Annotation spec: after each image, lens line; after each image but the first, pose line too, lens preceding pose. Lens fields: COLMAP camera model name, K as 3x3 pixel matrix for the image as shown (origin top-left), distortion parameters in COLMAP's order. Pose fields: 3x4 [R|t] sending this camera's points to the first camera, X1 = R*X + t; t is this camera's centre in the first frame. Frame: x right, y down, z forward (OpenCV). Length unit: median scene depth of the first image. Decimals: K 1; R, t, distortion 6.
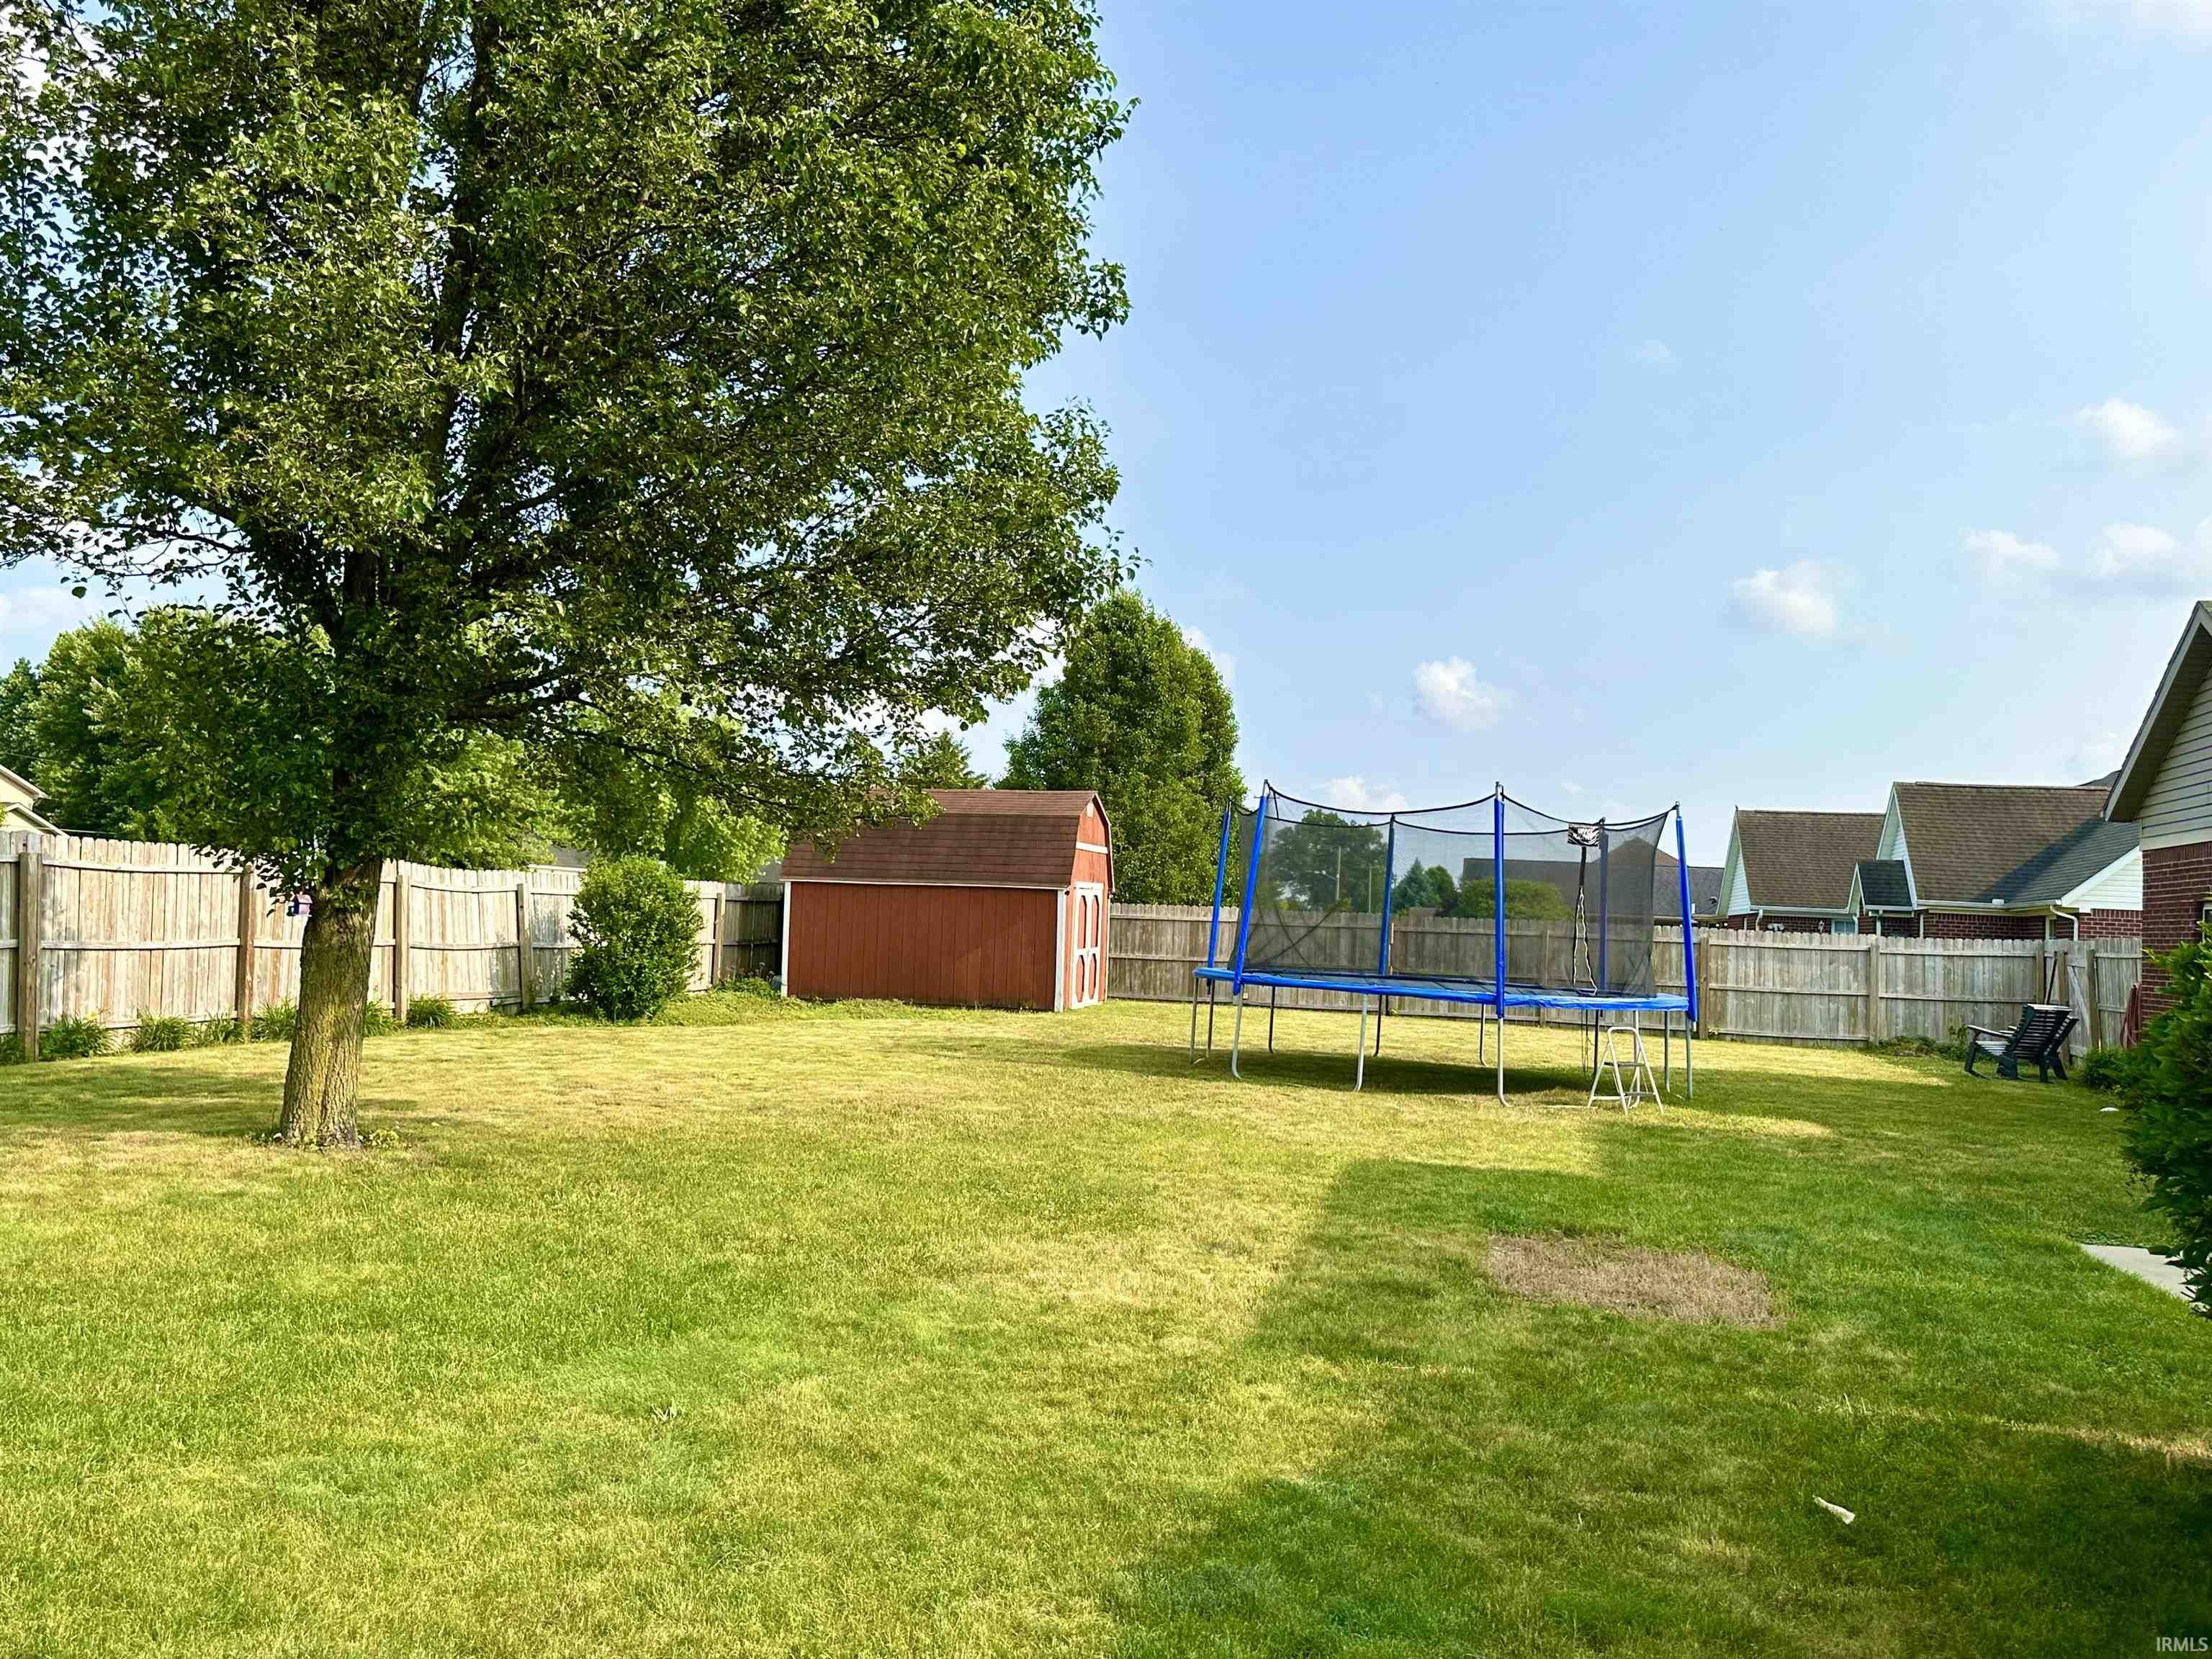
lens RADIAL K [[1670.8, 0, 1106.0], [0, 1670.8, 829.5], [0, 0, 1]] dist [0.105739, 0.000147]
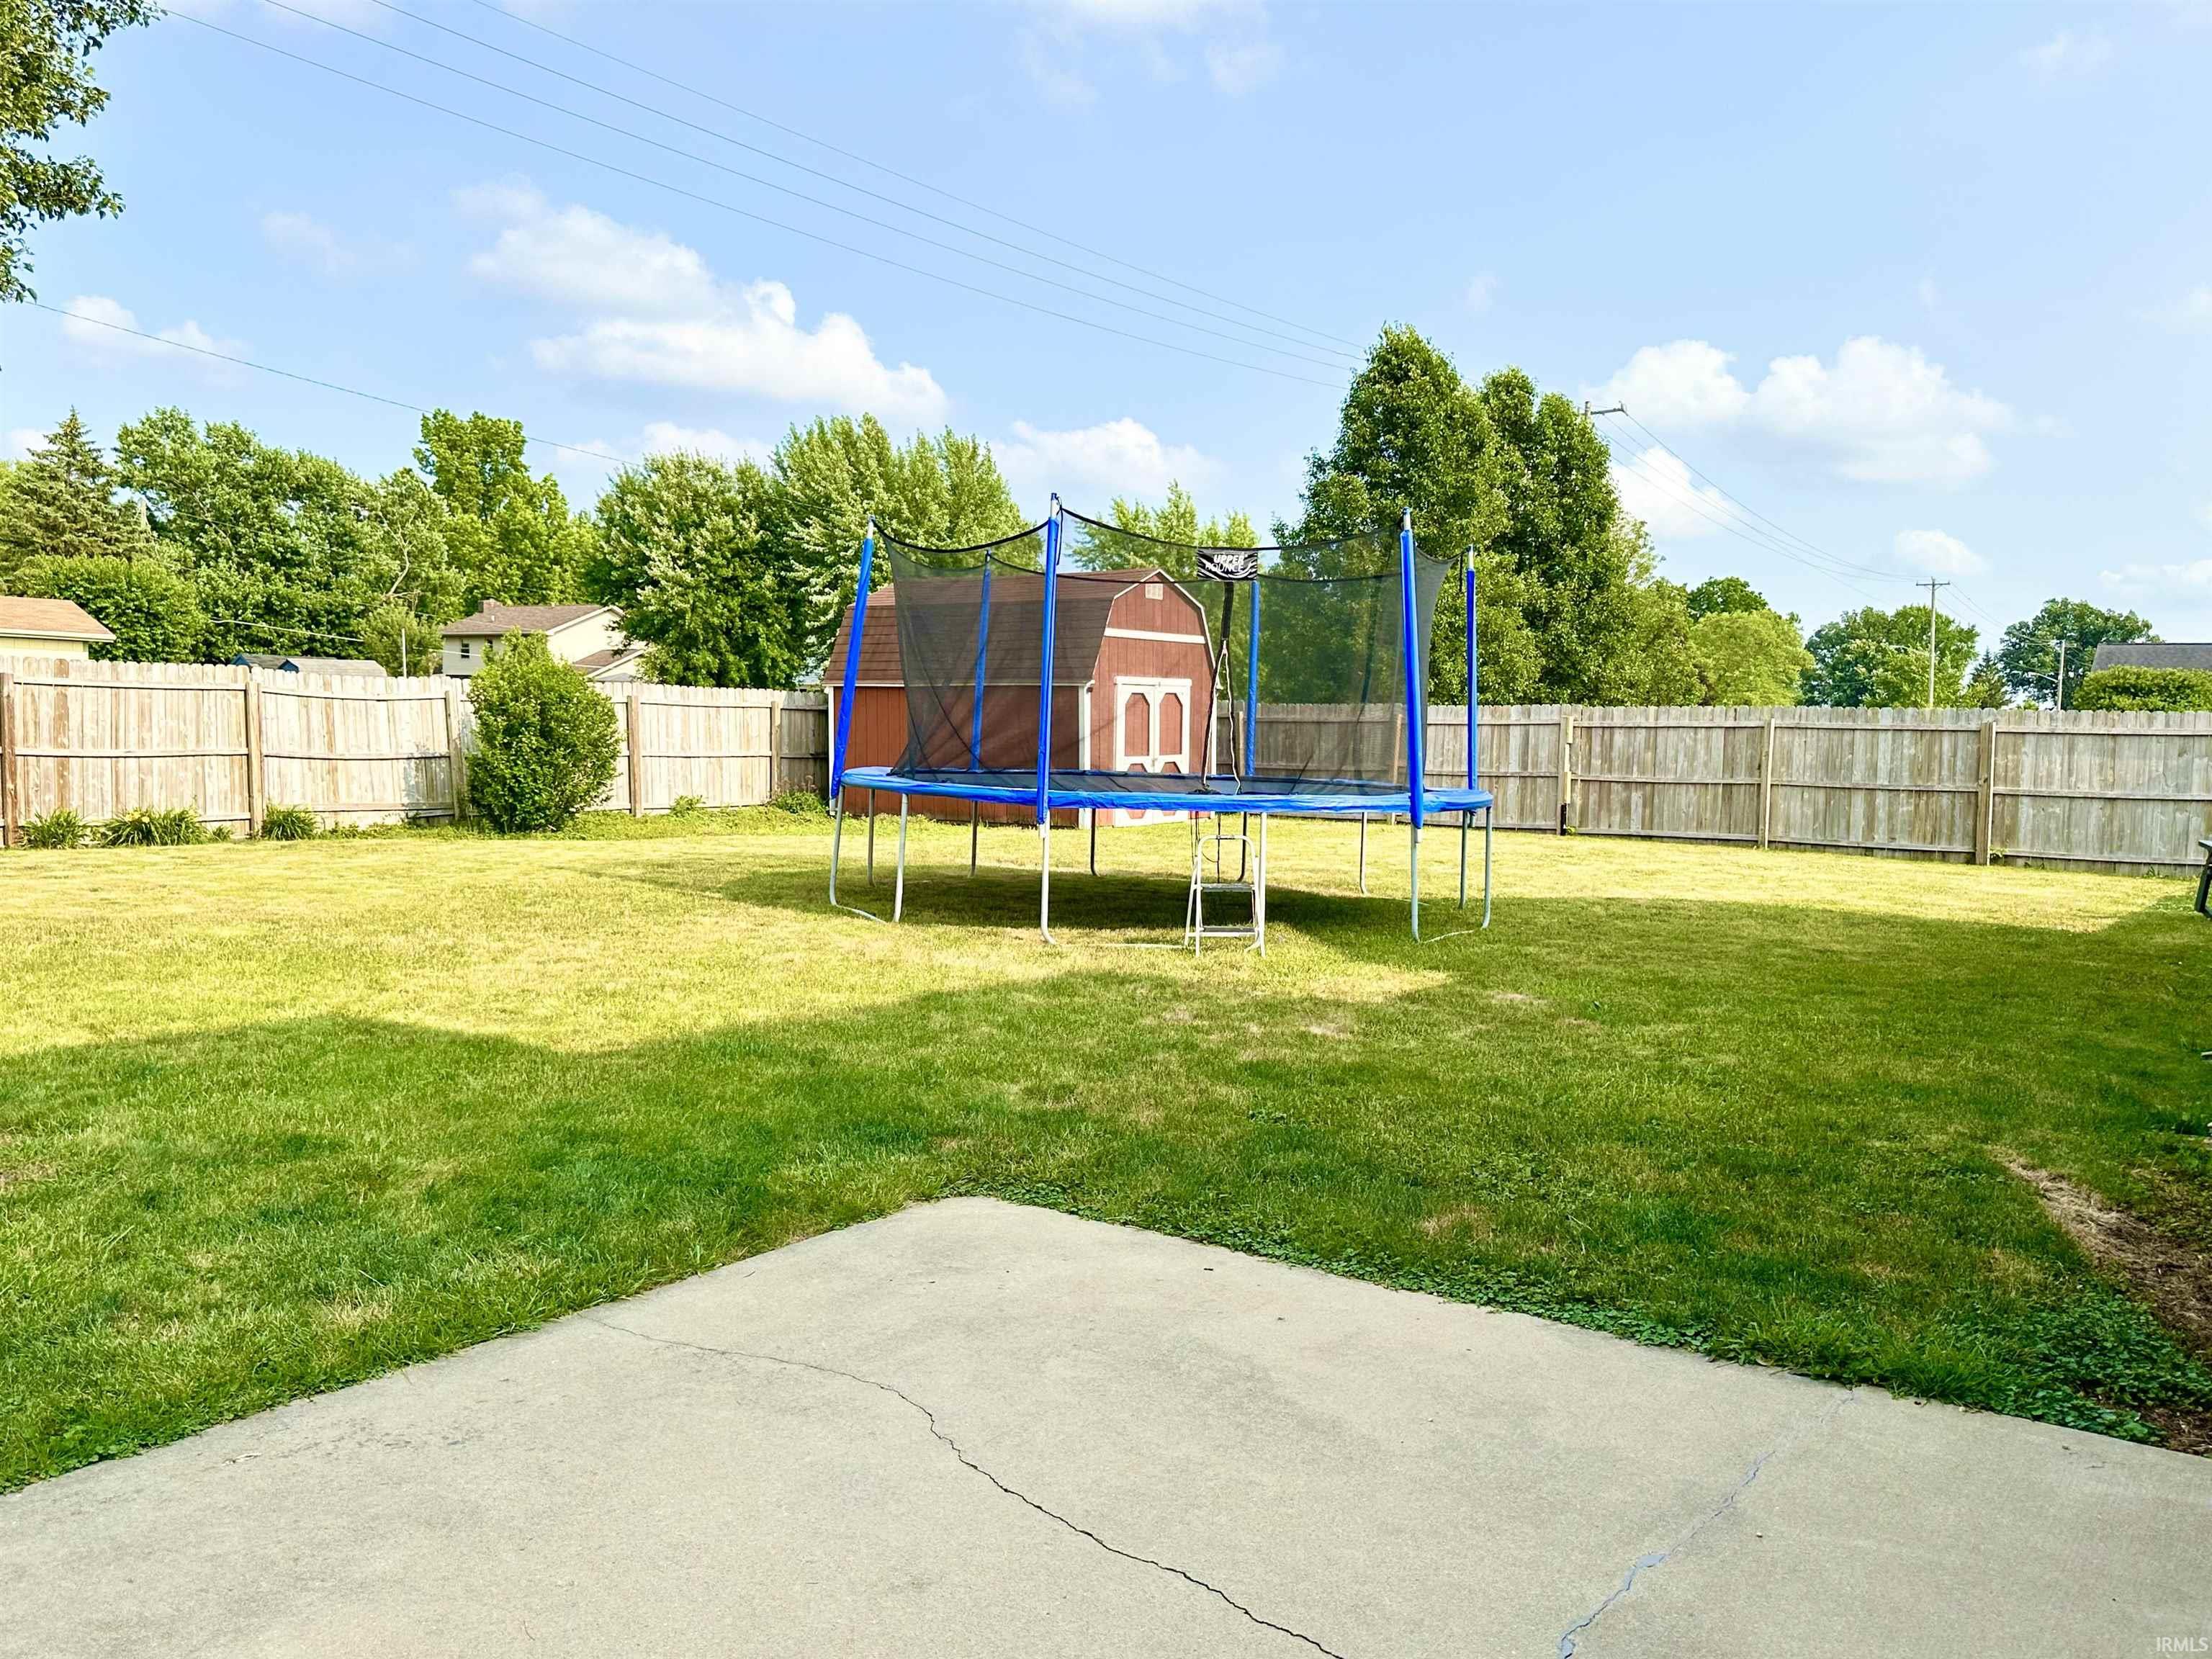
lens RADIAL K [[1739.7, 0, 1106.0], [0, 1739.7, 829.5], [0, 0, 1]] dist [0.071665, 0.000405]
pose [[0.917307, -0.000541, -0.398180, 0.314545], [0.041059, 0.994797, 0.093239, 0.024928], [0.396058, -0.101878, 0.912556, 0.177645]]
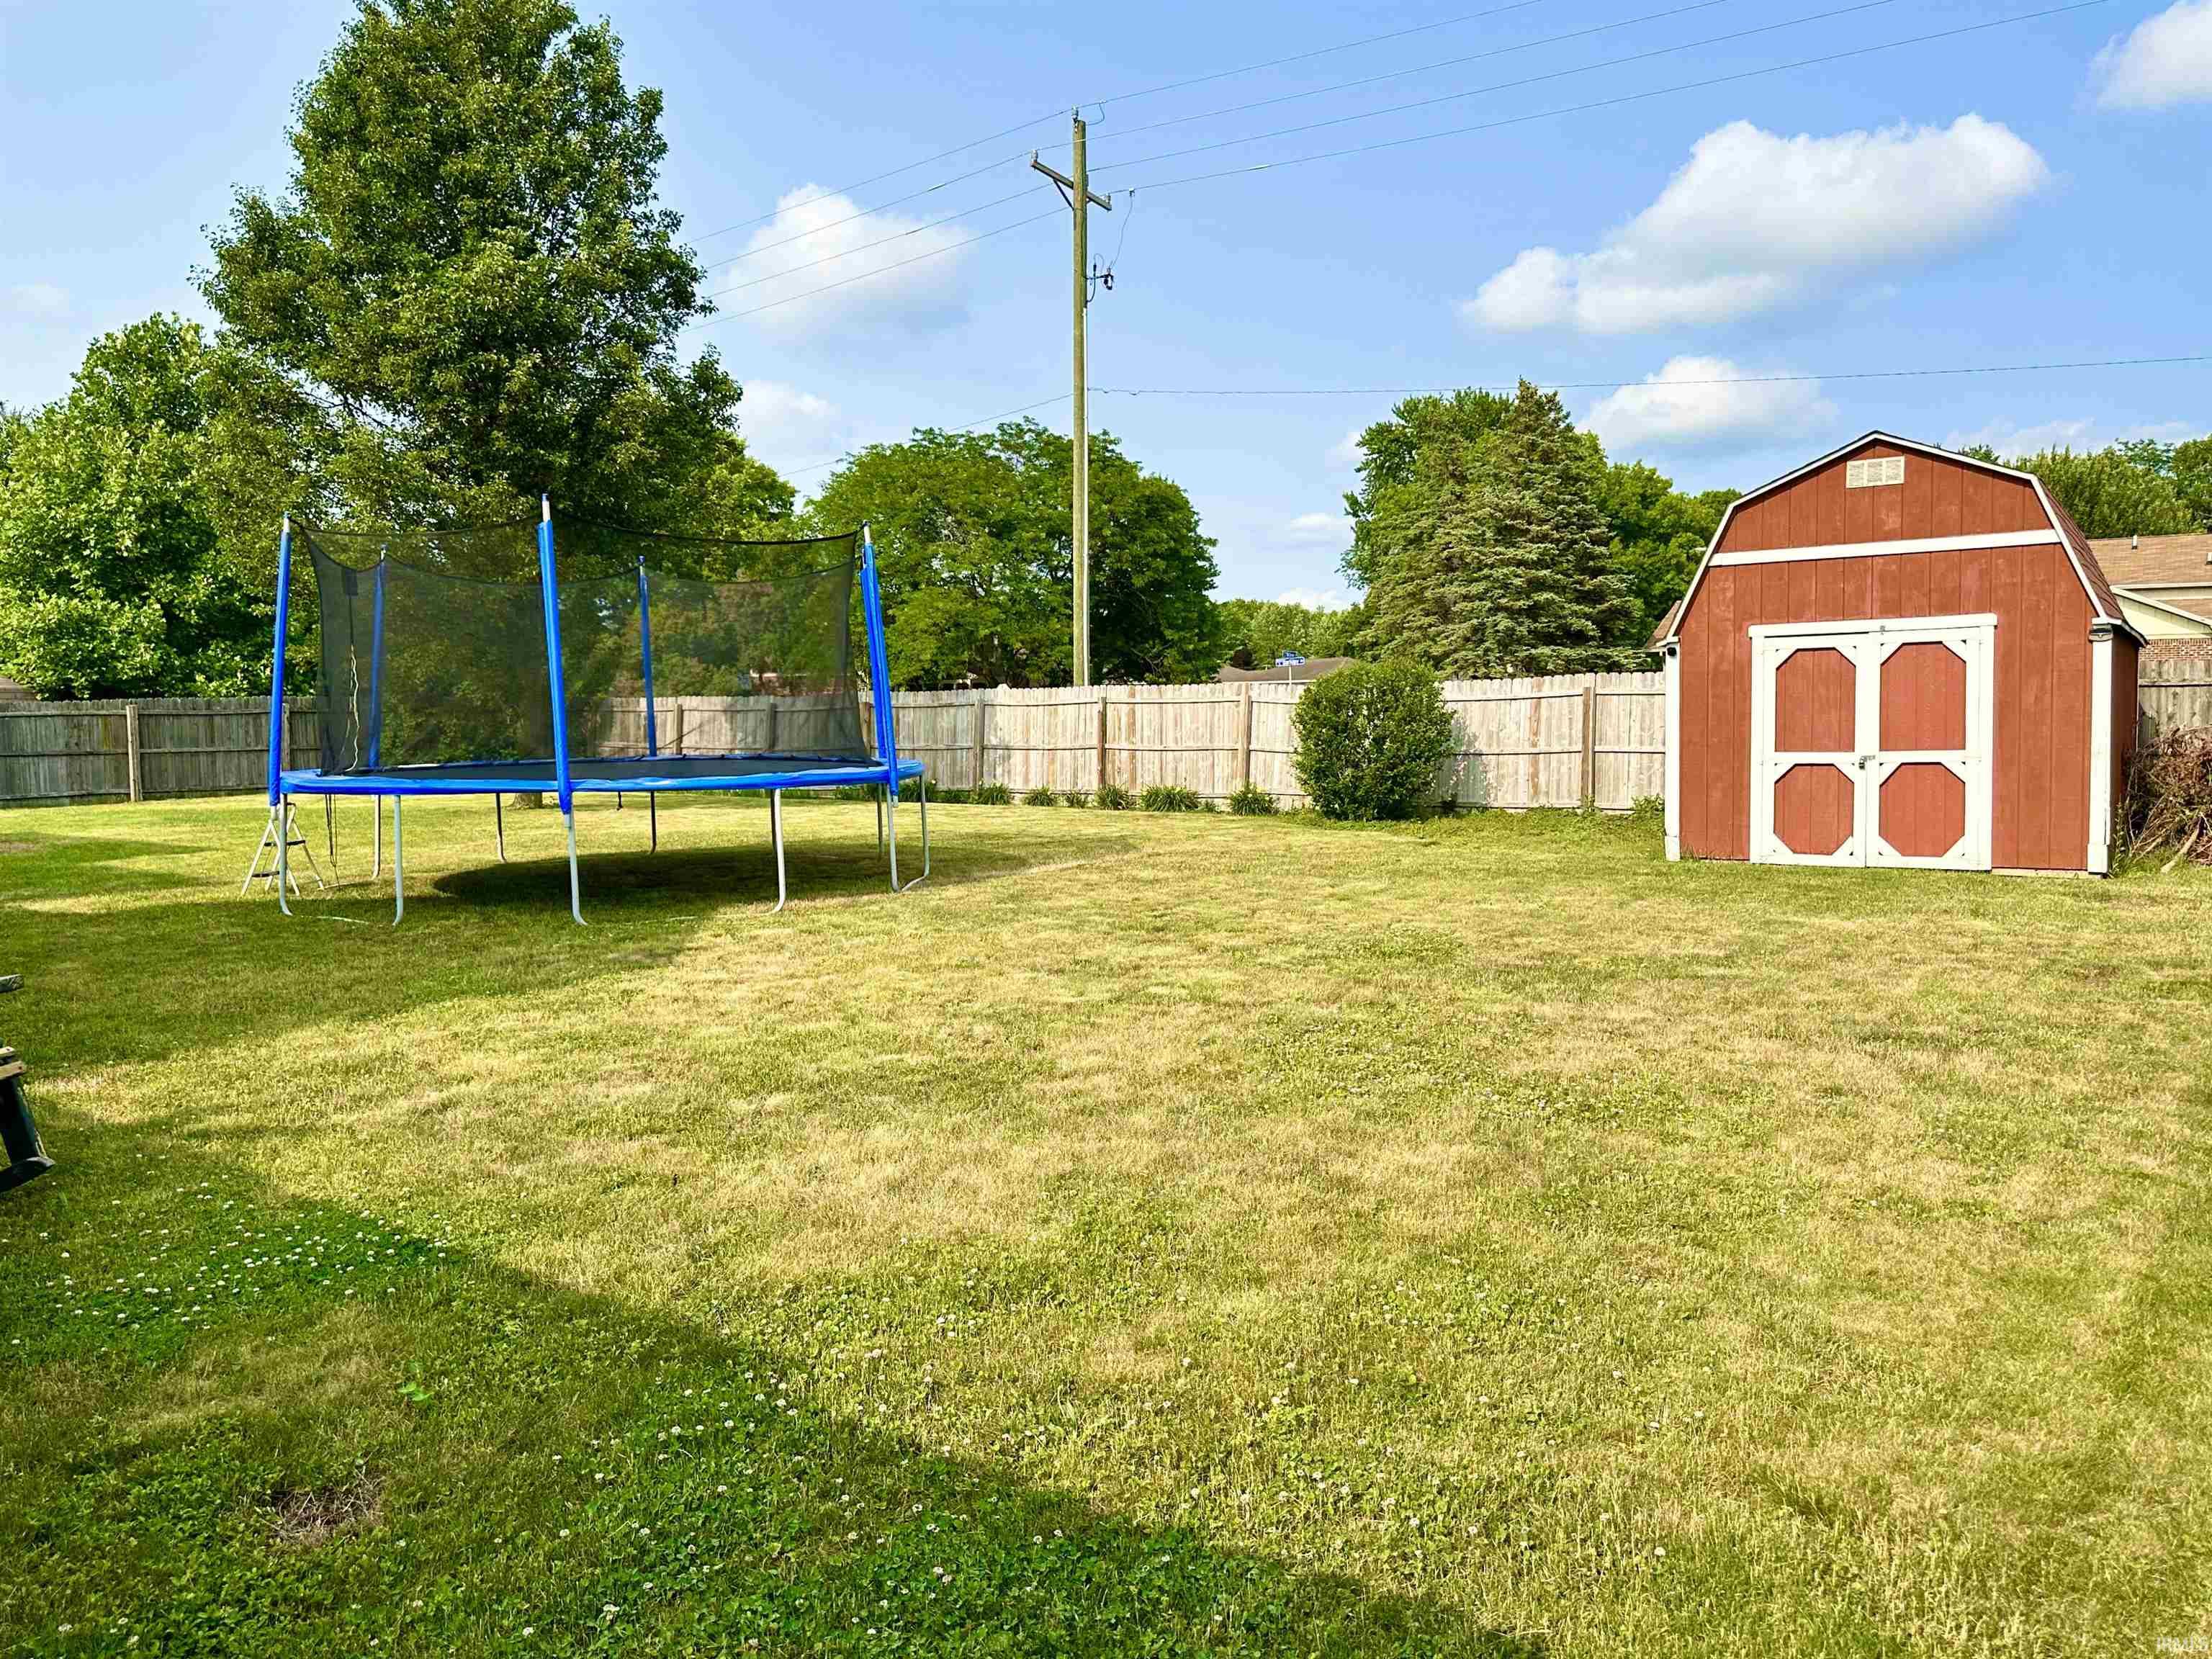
lens RADIAL K [[1592.6, 0, 1106.0], [0, 1592.6, 829.5], [0, 0, 1]] dist [0.110409, -0.184581]
pose [[-0.413115, 0.028021, -0.910248, 0.514832], [0.043836, 0.998980, 0.010857, 0.077636], [0.909623, -0.035416, -0.413922, 0.977125]]
